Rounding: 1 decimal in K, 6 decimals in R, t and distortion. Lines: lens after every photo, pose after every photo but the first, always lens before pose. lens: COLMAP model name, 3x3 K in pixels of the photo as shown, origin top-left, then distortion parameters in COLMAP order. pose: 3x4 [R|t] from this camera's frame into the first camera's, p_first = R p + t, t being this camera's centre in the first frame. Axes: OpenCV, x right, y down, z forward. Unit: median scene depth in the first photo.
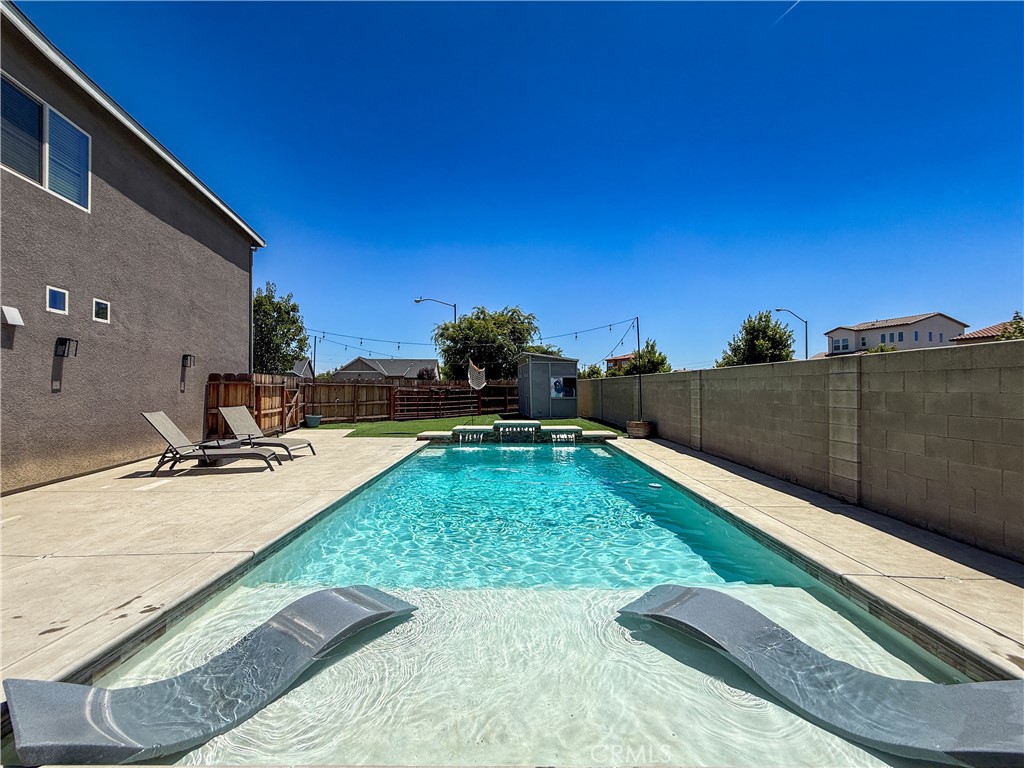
lens RADIAL K [[408.1, 0, 510.3], [0, 408.1, 384.1], [0, 0, 1]] dist [-0.003494, -0.000018]
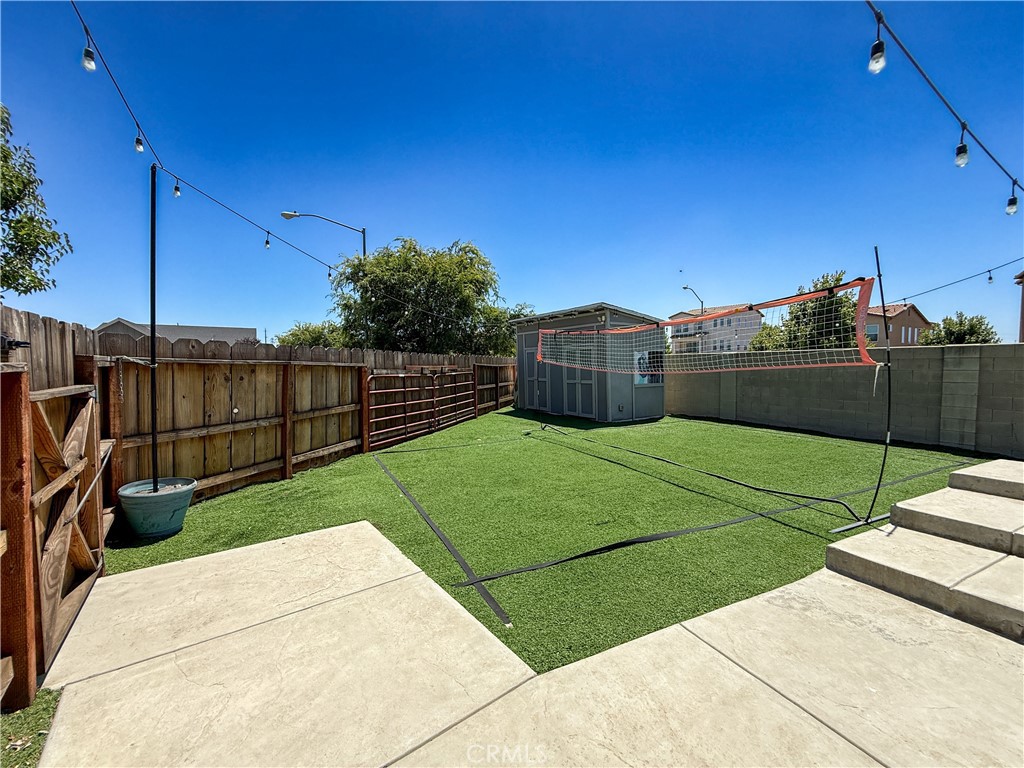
lens RADIAL K [[408.1, 0, 509.9], [0, 408.1, 379.0], [0, 0, 1]] dist [-0.003494, -0.000018]
pose [[0.899727, -0.016403, 0.436144, -0.353469], [-0.001379, 0.999182, 0.040423, 0.000969], [-0.436450, -0.036971, 0.898969, 0.610390]]
